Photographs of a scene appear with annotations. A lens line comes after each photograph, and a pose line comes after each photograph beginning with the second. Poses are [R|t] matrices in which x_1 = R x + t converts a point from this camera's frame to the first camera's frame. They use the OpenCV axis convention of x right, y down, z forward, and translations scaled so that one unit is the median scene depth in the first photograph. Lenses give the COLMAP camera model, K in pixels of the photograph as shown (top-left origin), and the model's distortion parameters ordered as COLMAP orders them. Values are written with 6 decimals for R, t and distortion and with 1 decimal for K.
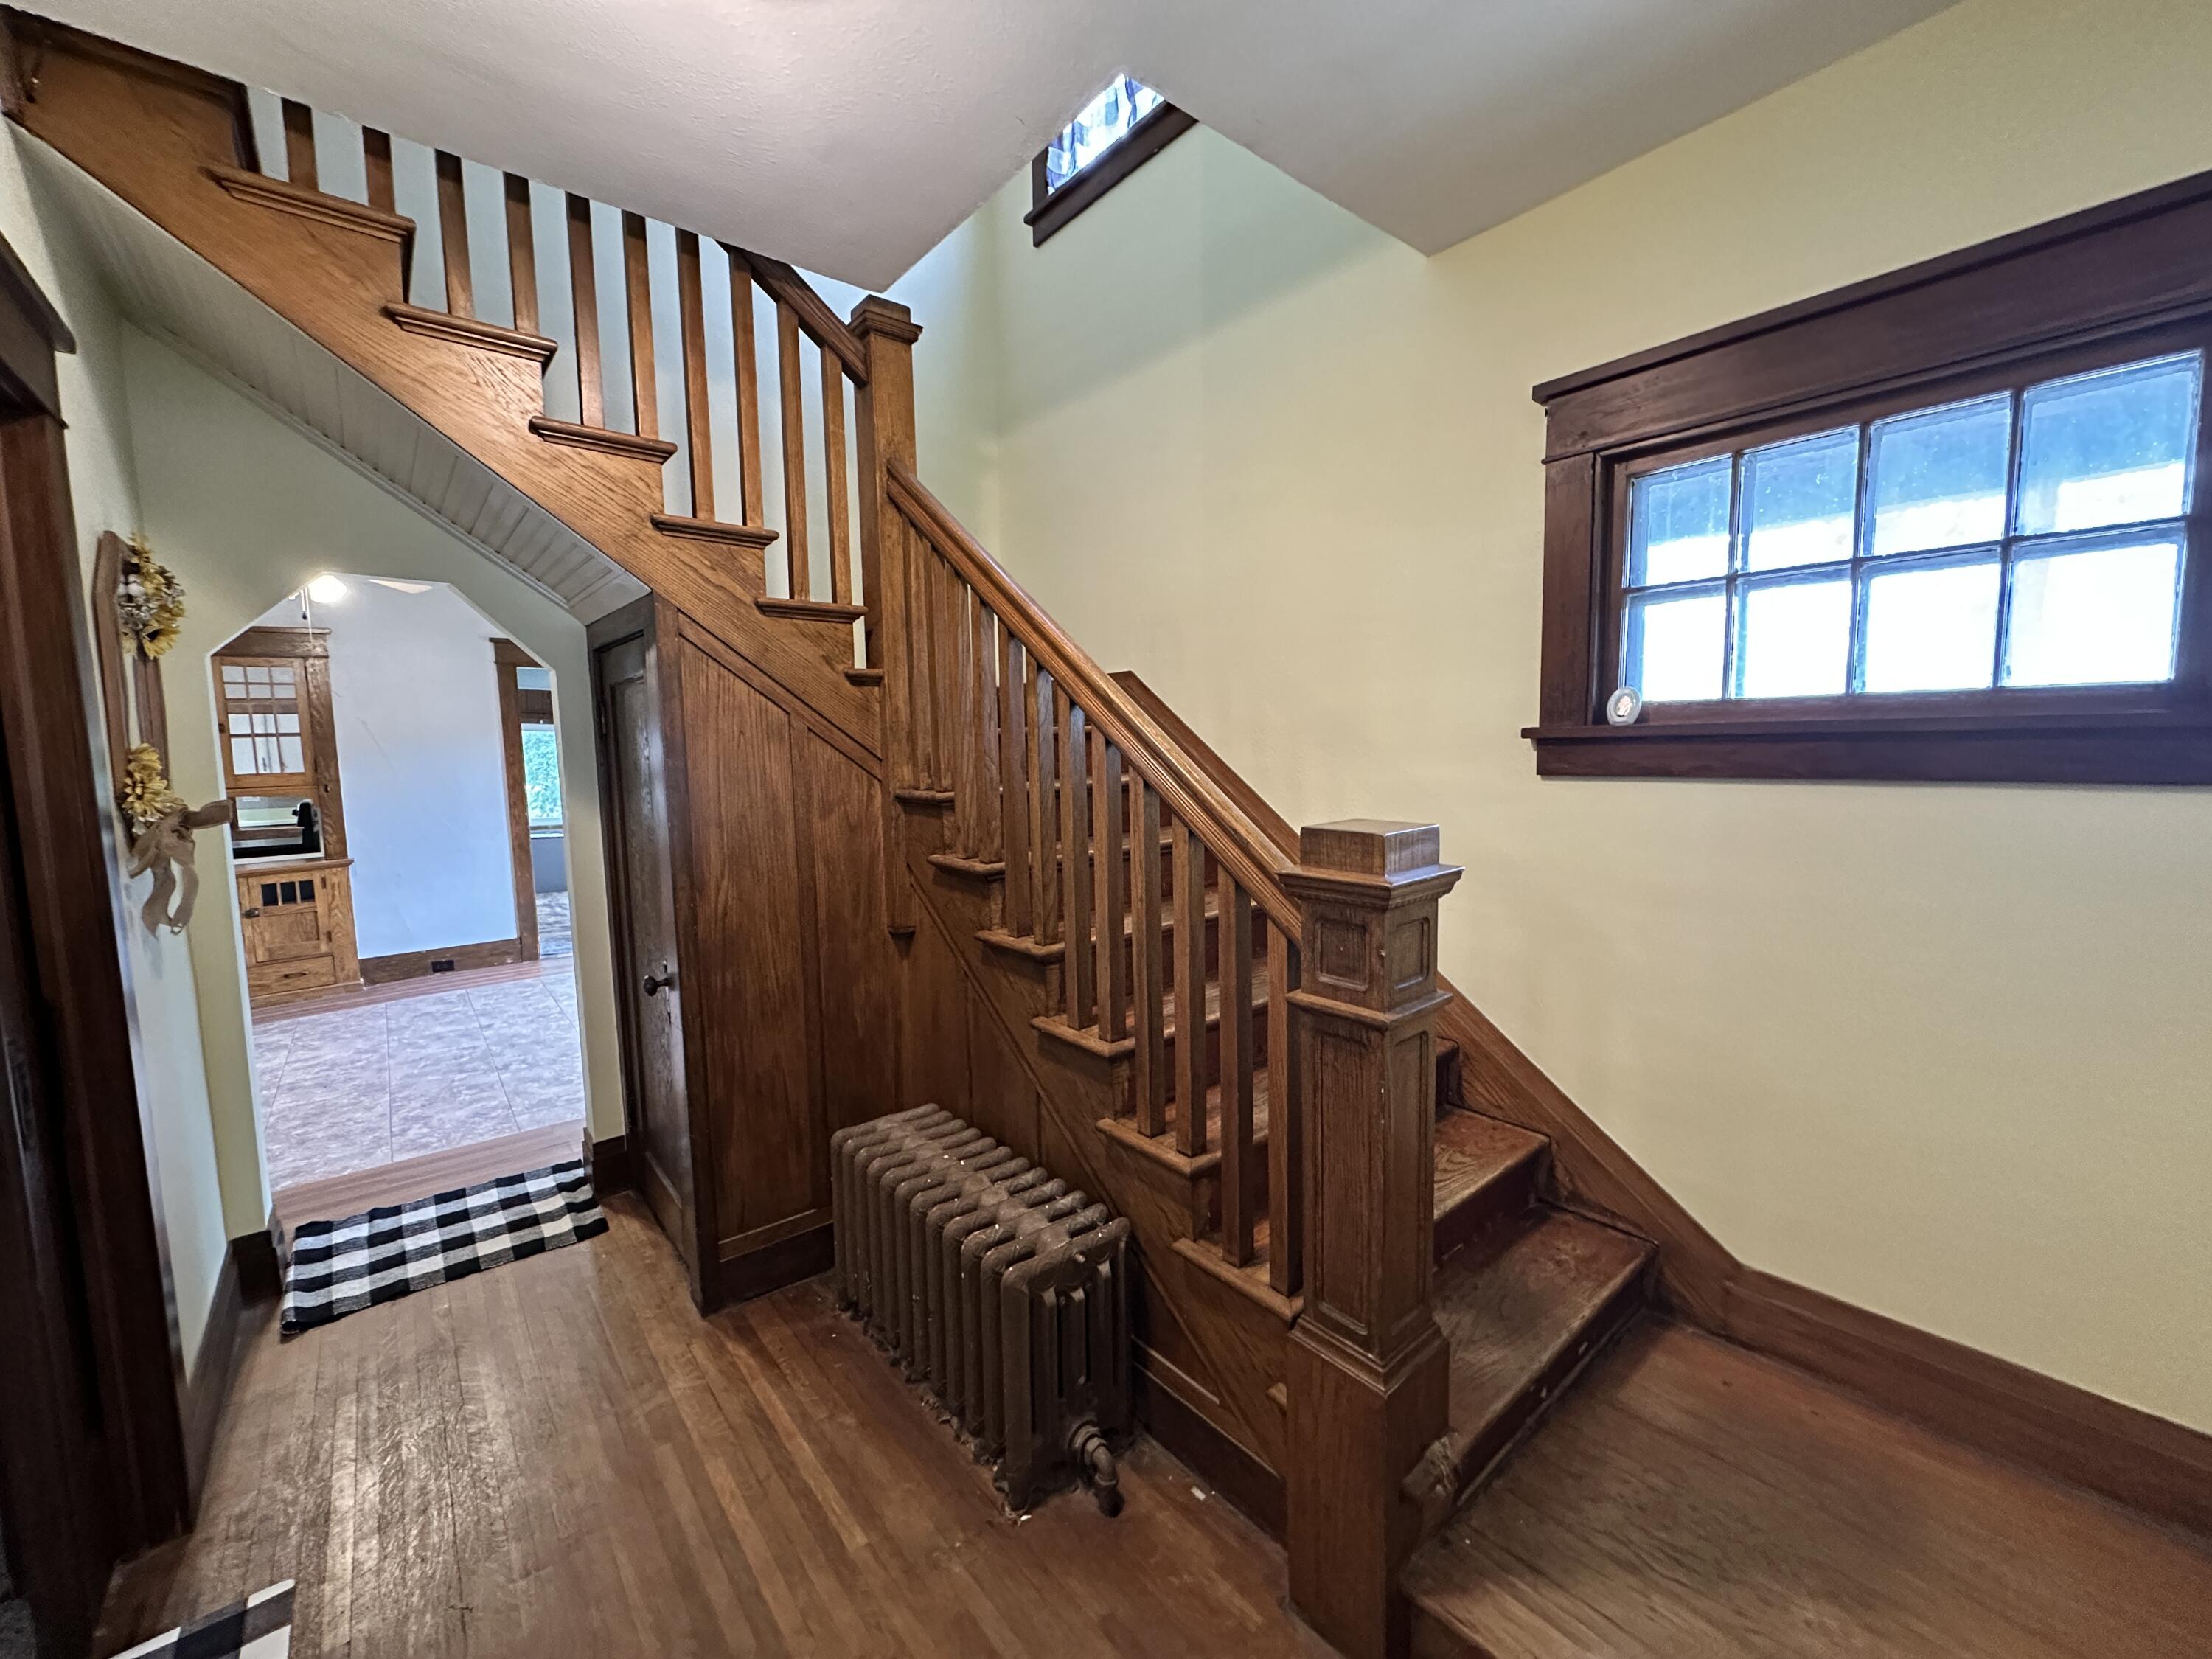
lens RADIAL K [[878.7, 0, 1111.9], [0, 878.7, 835.1], [0, 0, 1]] dist [-0.006518, 0.000728]
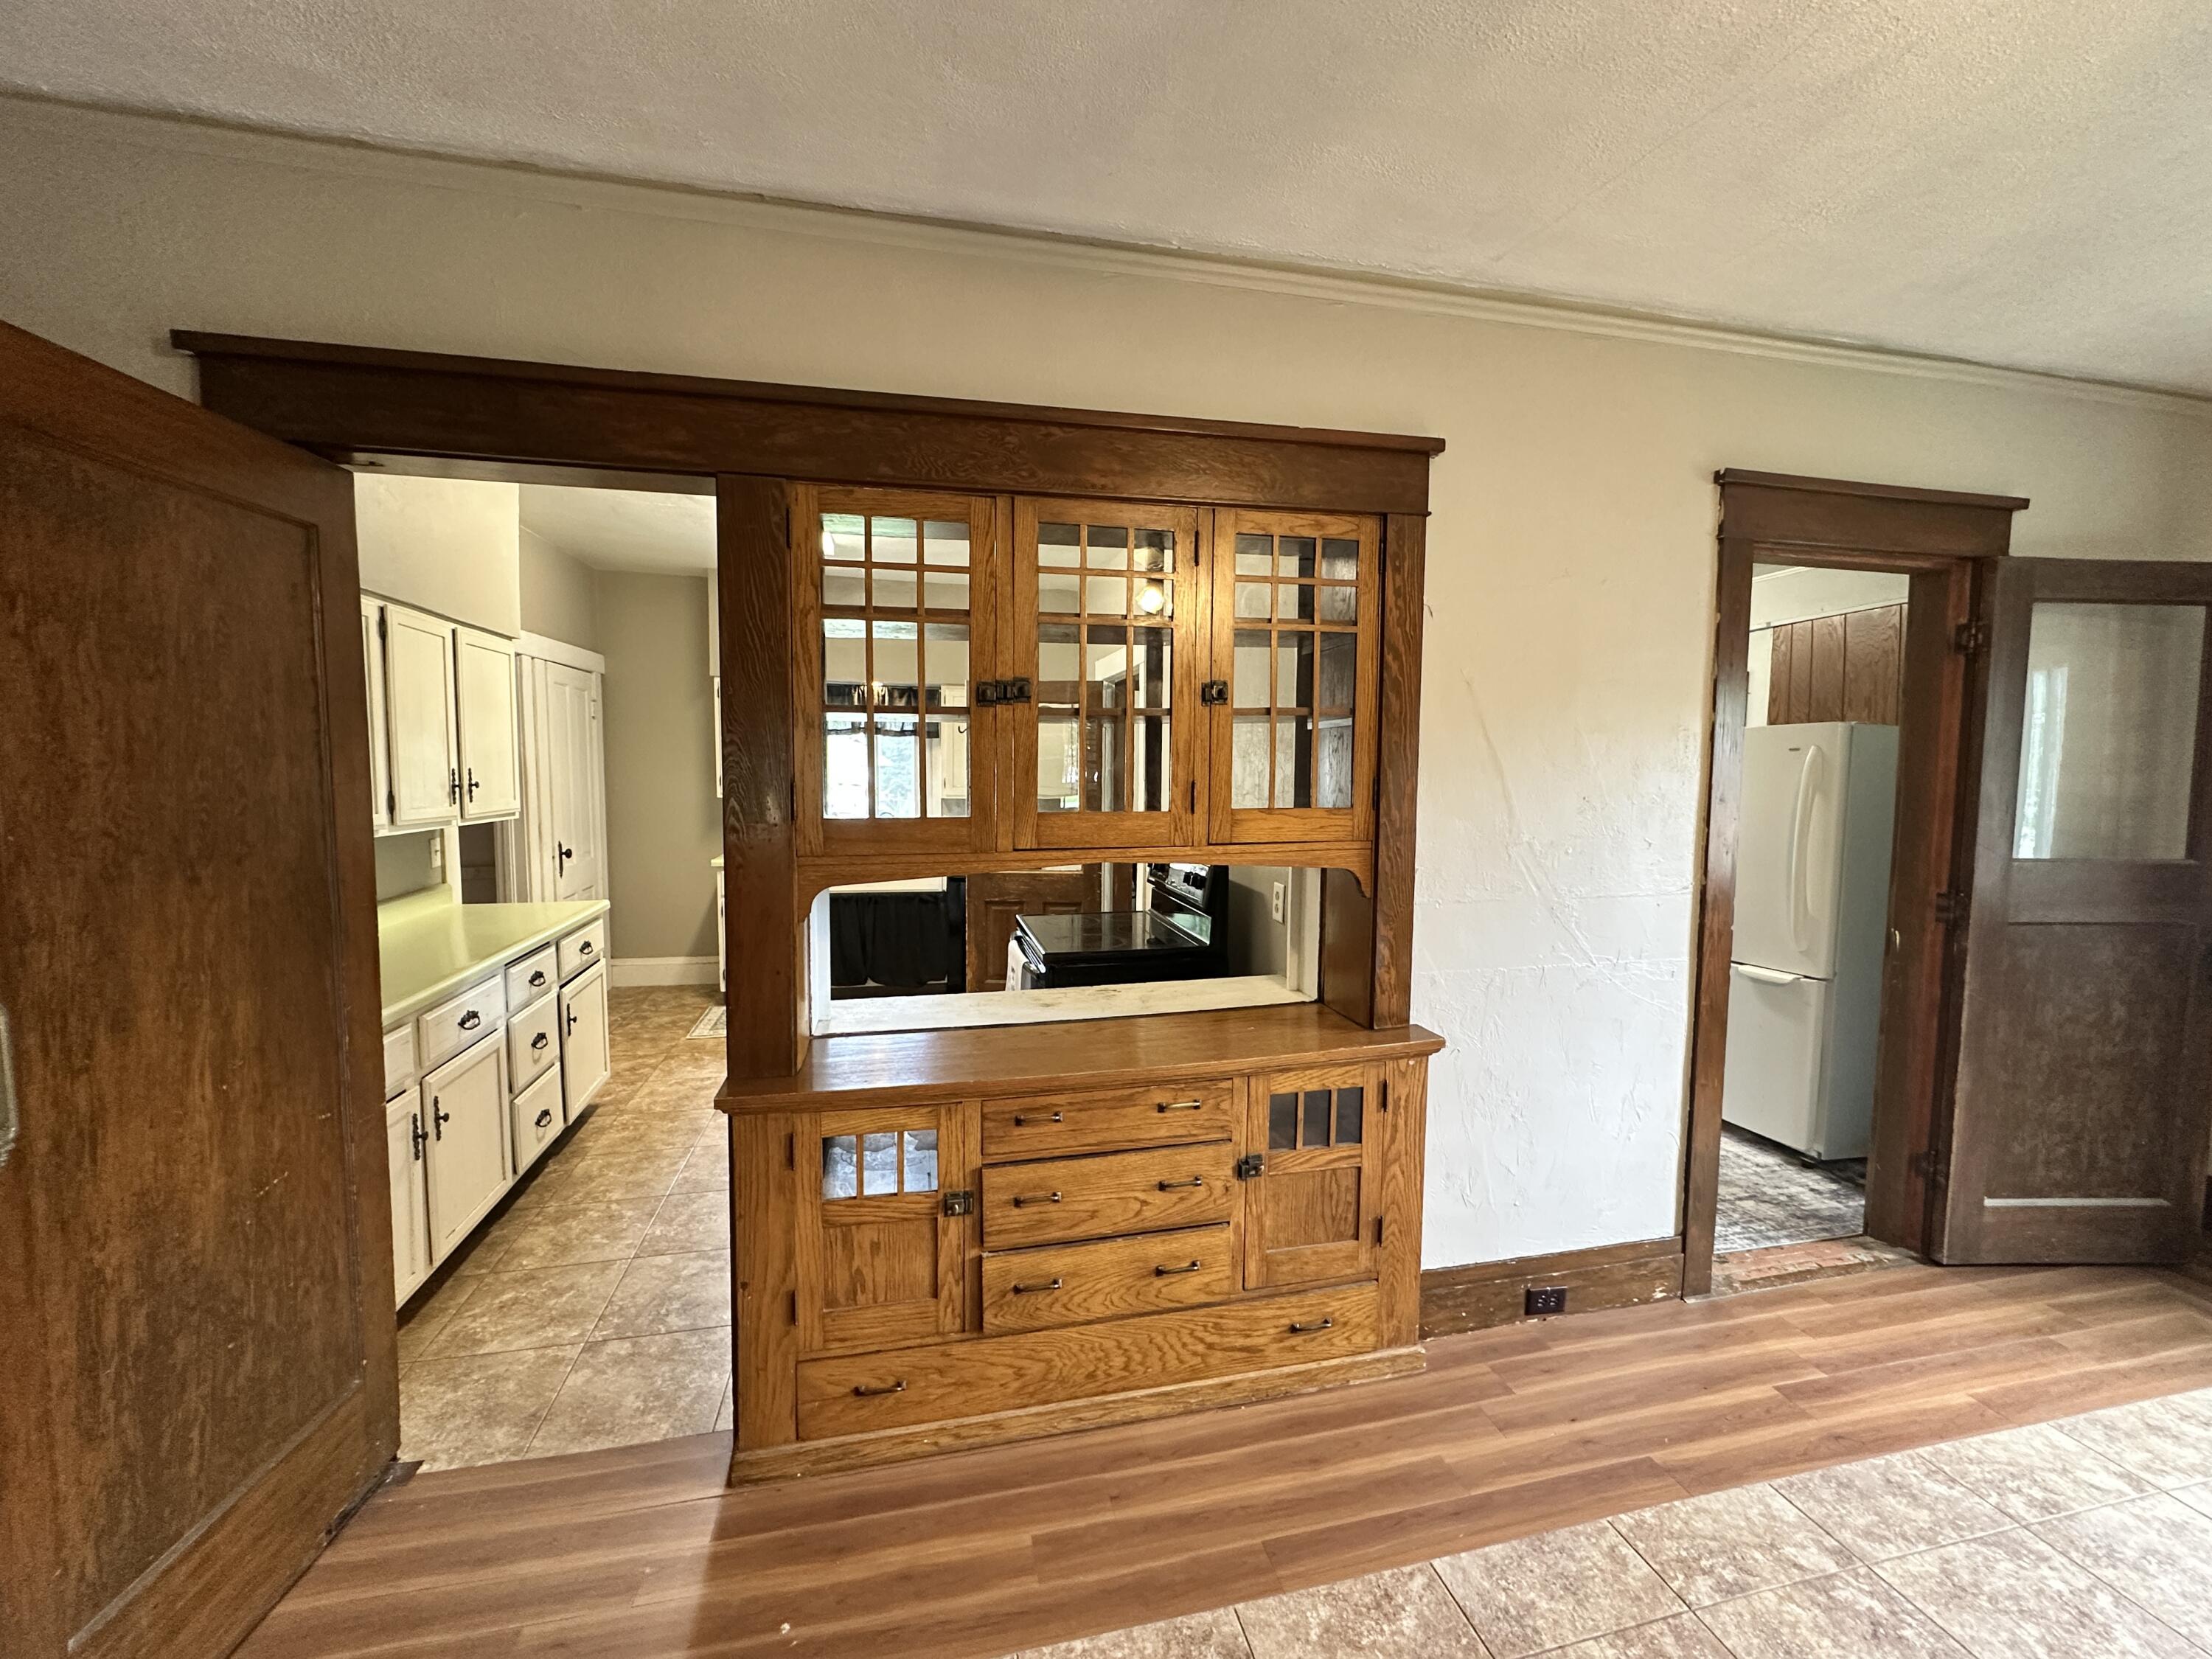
lens RADIAL K [[878.7, 0, 1103.6], [0, 878.7, 833.3], [0, 0, 1]] dist [-0.006518, 0.000728]
pose [[0.888927, 0.056661, -0.454530, -0.853976], [-0.069405, 0.997524, -0.011386, -0.049092], [0.452759, 0.041668, 0.890659, 0.602717]]
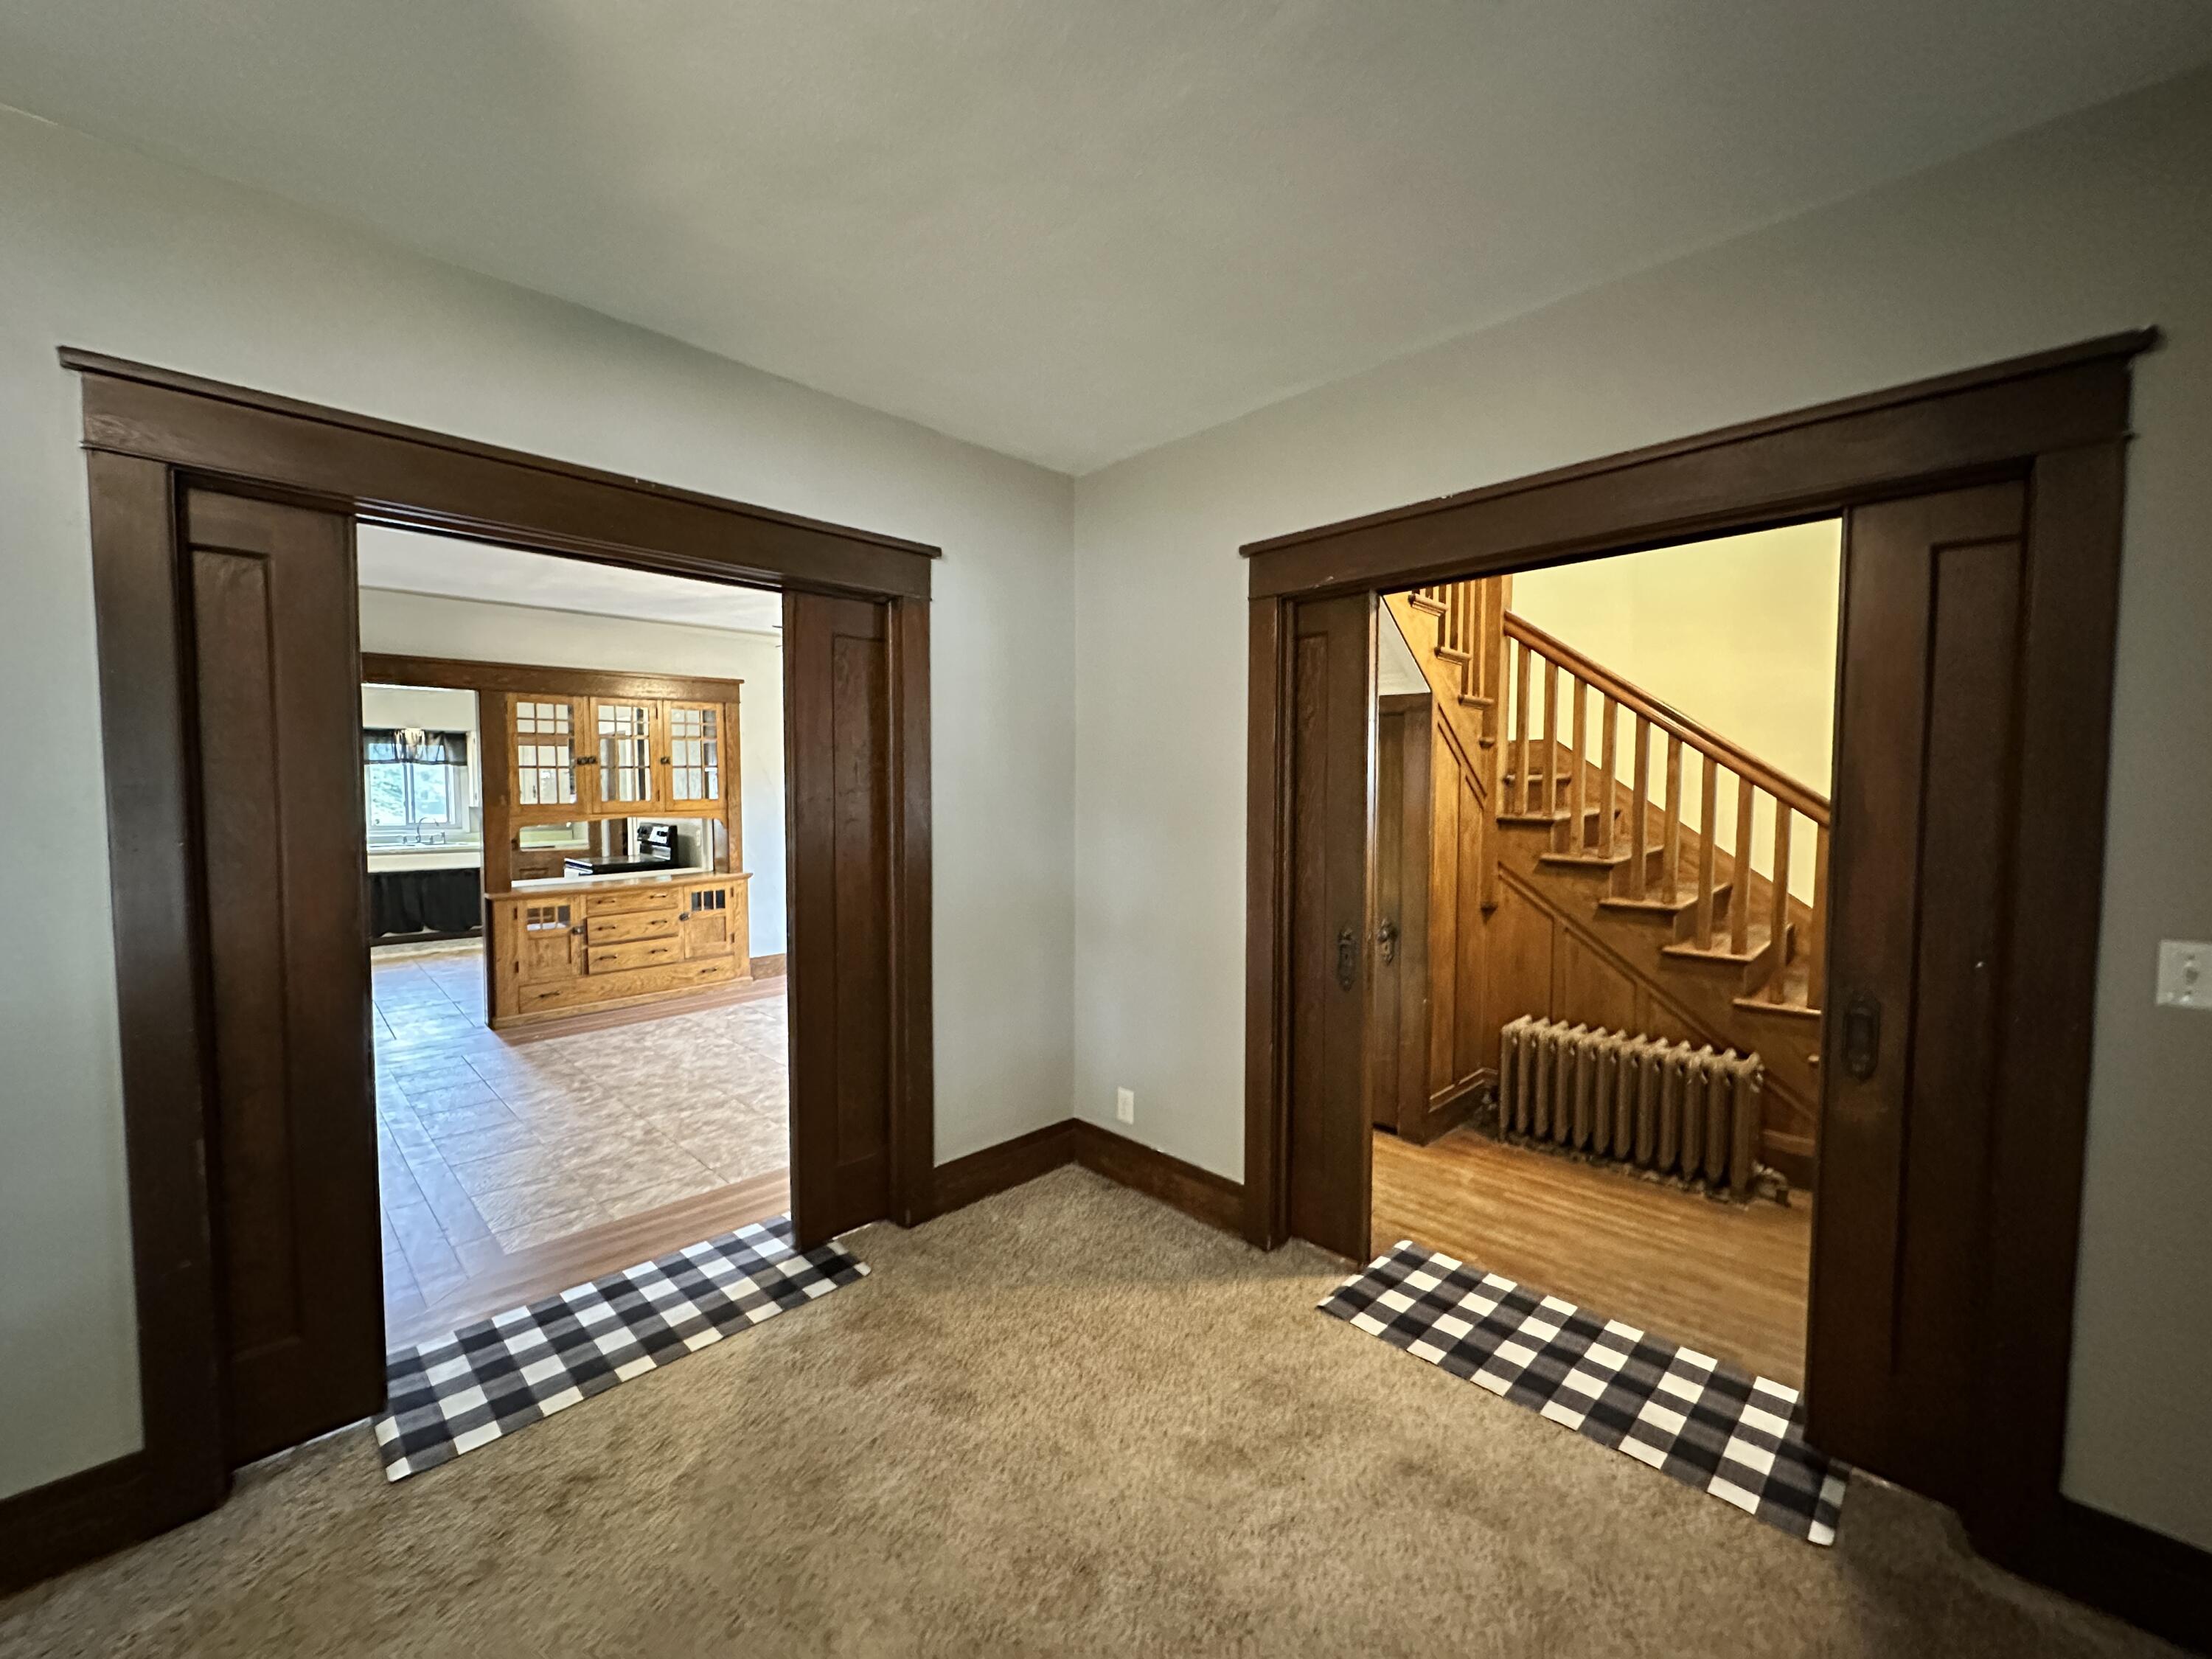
lens RADIAL K [[878.7, 0, 1101.5], [0, 878.7, 833.7], [0, 0, 1]] dist [-0.006518, 0.000728]
pose [[0.995804, 0.013117, 0.090567, -0.519041], [-0.008420, 0.998609, -0.052057, 0.033361], [-0.091124, 0.051076, 0.994529, -0.235518]]
